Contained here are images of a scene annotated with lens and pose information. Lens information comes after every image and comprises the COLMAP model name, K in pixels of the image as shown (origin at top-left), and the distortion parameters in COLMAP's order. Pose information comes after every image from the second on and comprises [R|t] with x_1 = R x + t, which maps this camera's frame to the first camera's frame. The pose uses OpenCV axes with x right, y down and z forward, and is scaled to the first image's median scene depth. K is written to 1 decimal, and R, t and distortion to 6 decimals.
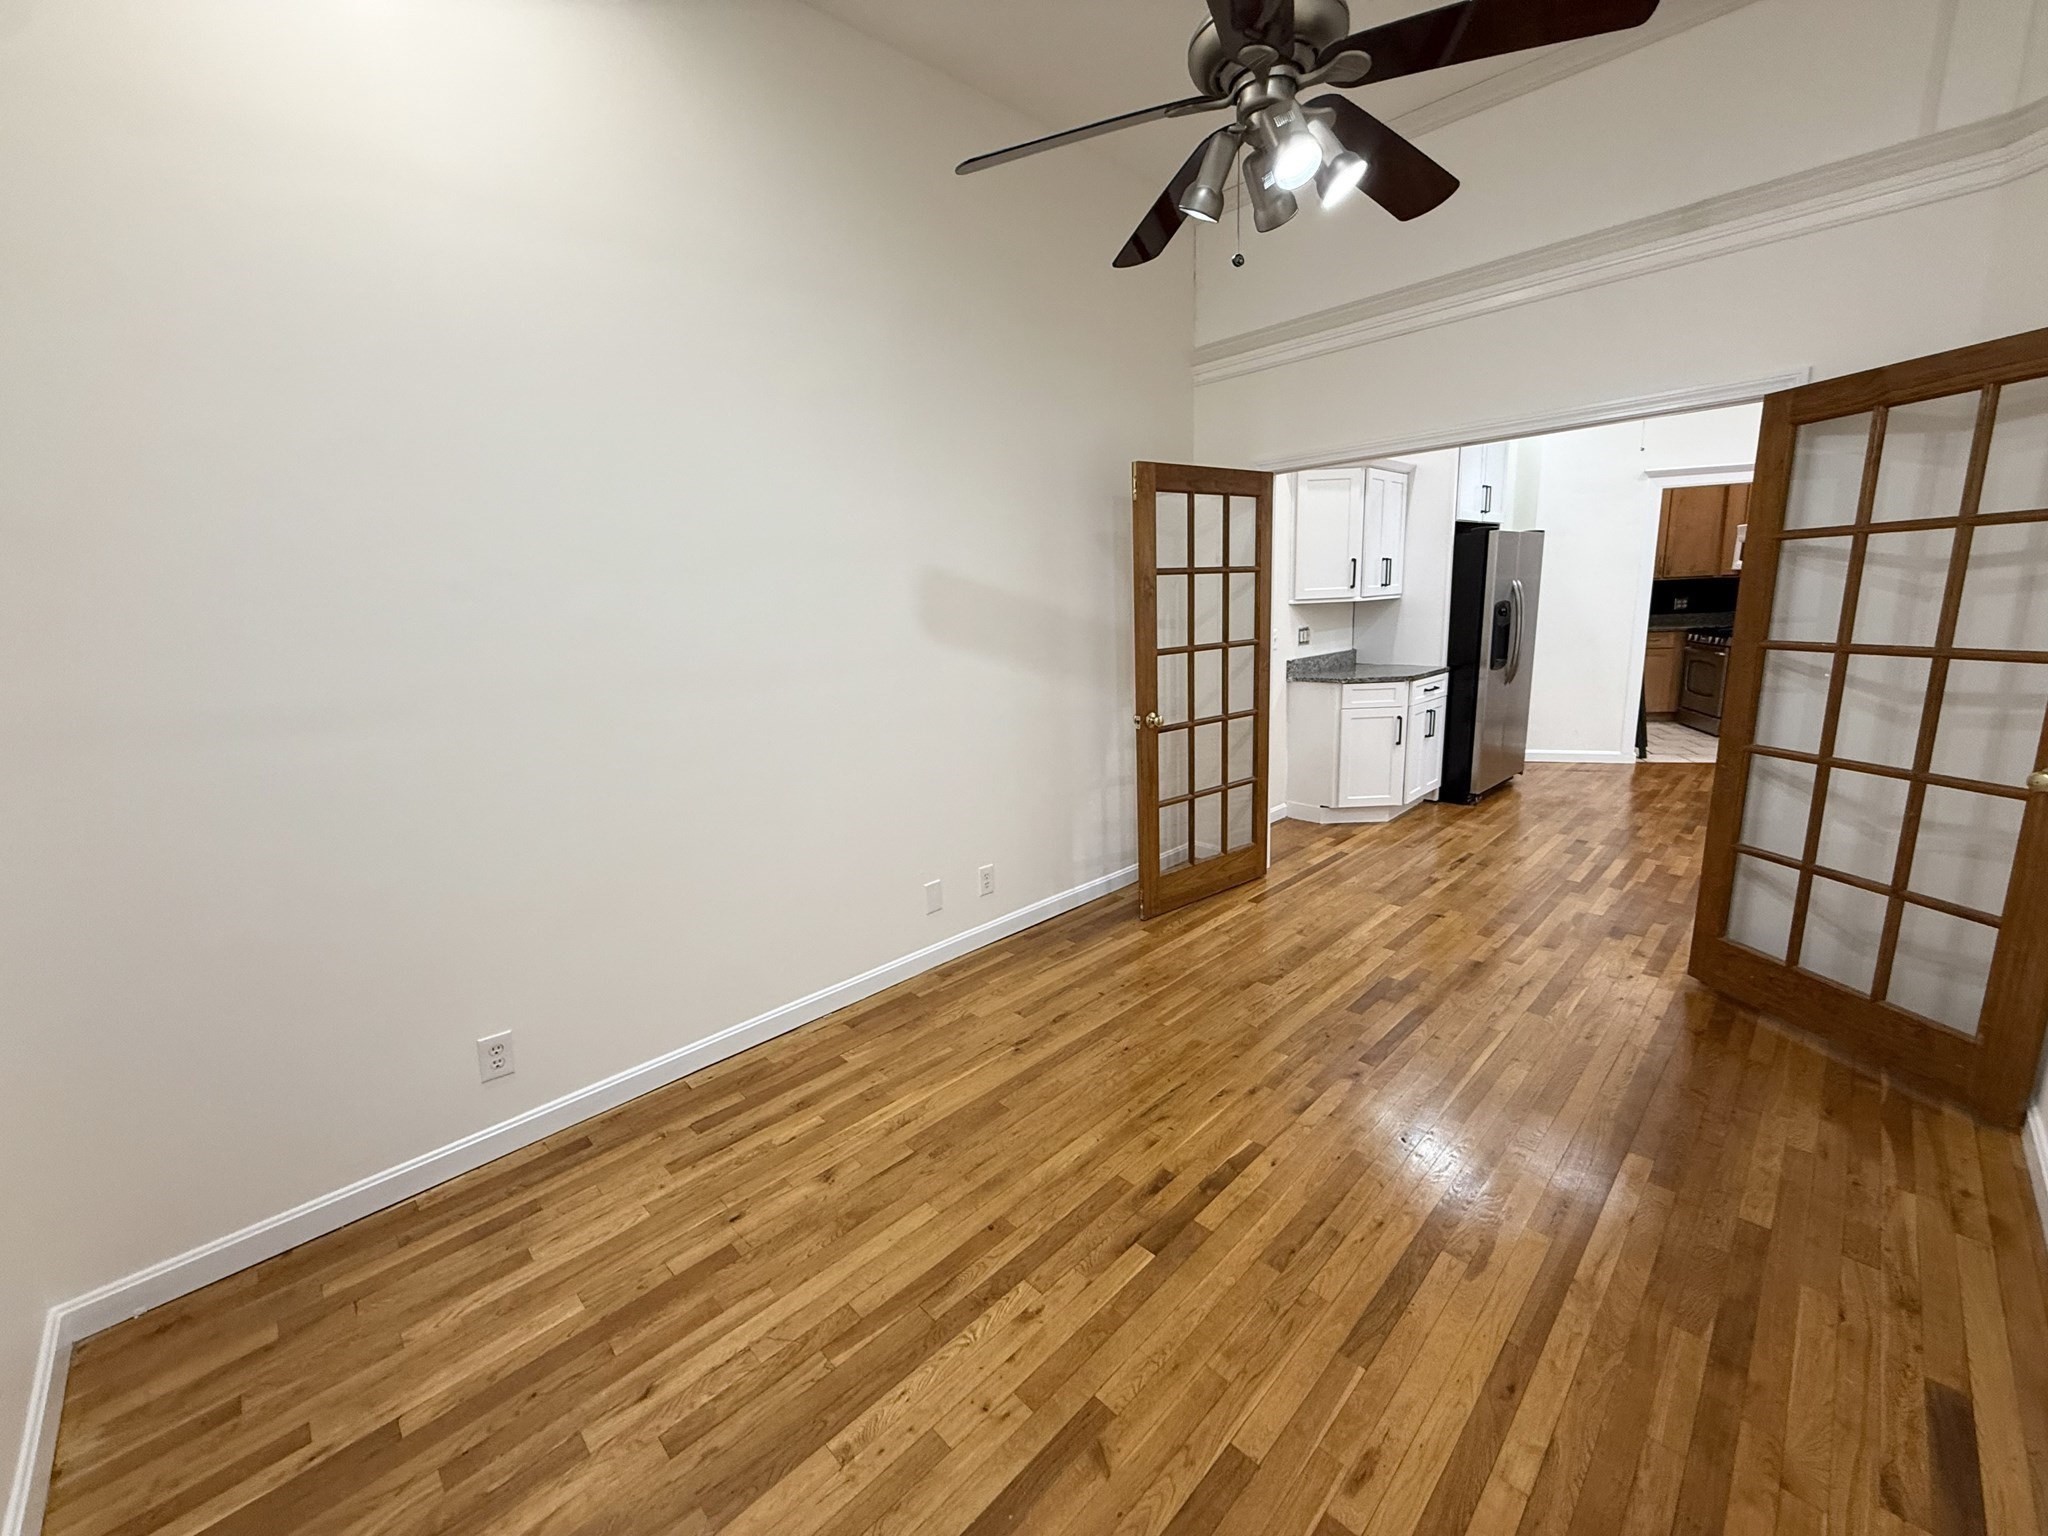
lens RADIAL K [[822.9, 0, 1024.0], [0, 822.9, 768.0], [0, 0, 1]] dist [0.001179, 0.000191]
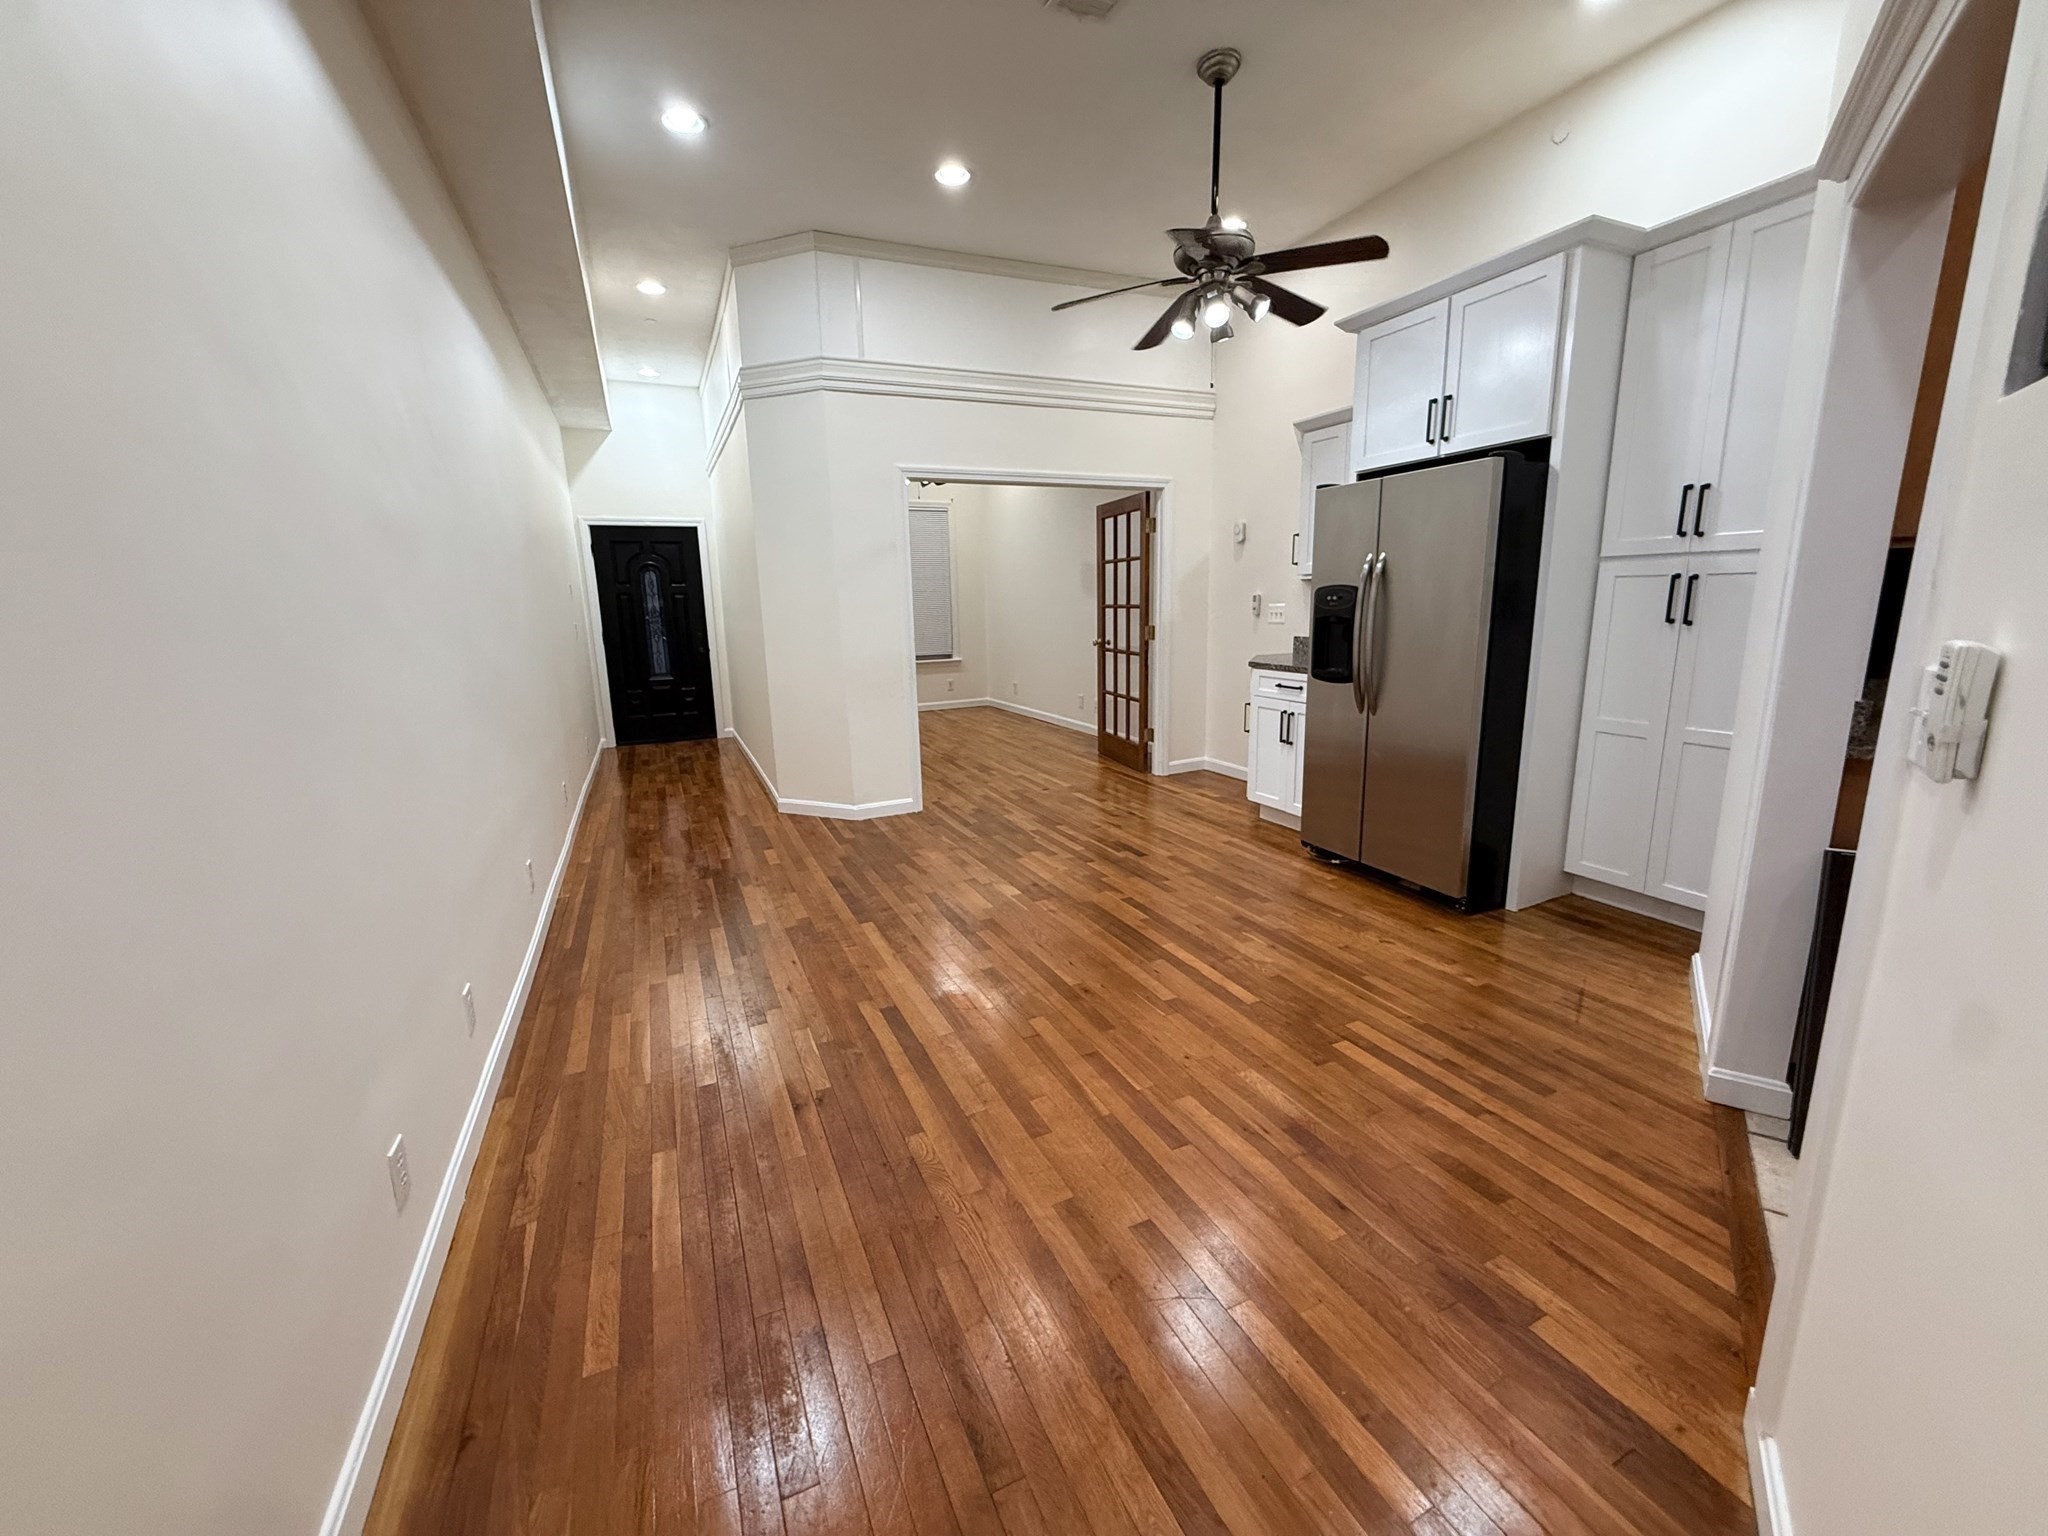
lens RADIAL K [[822.9, 0, 1024.0], [0, 822.9, 768.0], [0, 0, 1]] dist [0.001179, 0.000191]
pose [[-0.351160, 0.241493, -0.904637, 1.826188], [-0.158071, 0.937008, 0.311494, -0.316753], [0.922876, 0.252381, -0.290867, 1.343736]]
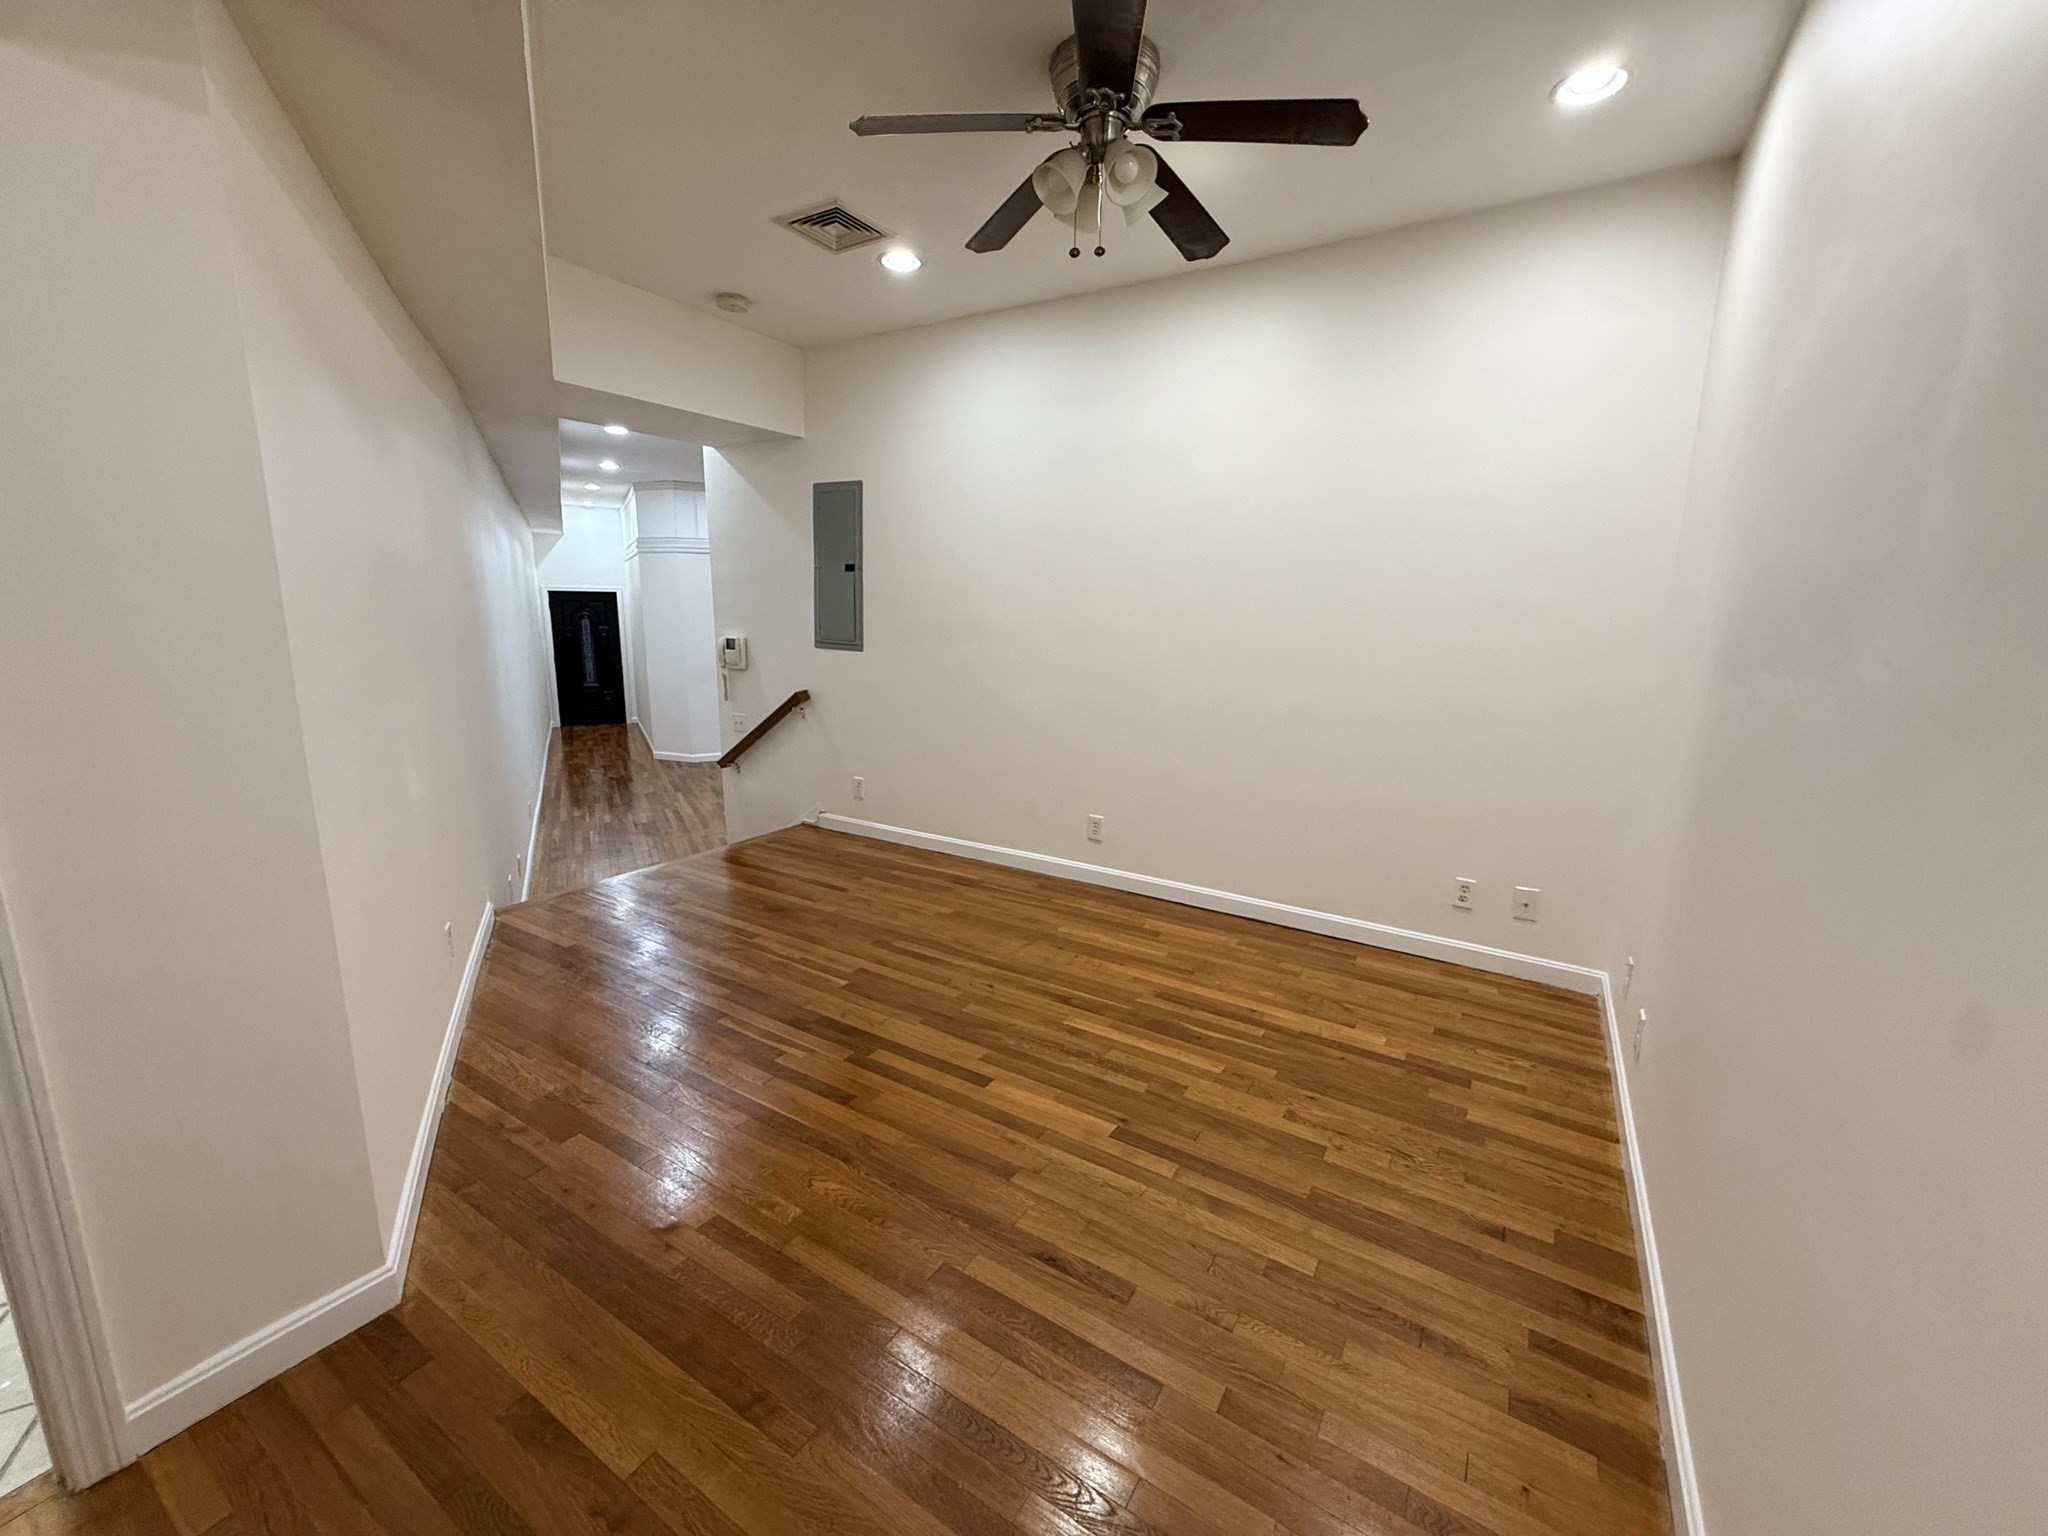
lens RADIAL K [[822.9, 0, 1024.0], [0, 822.9, 768.0], [0, 0, 1]] dist [0.001179, 0.000191]
pose [[-0.285842, 0.226029, -0.931239, 2.745654], [-0.199159, 0.936553, 0.288450, -0.675503], [0.937353, 0.267916, -0.222690, 2.179990]]
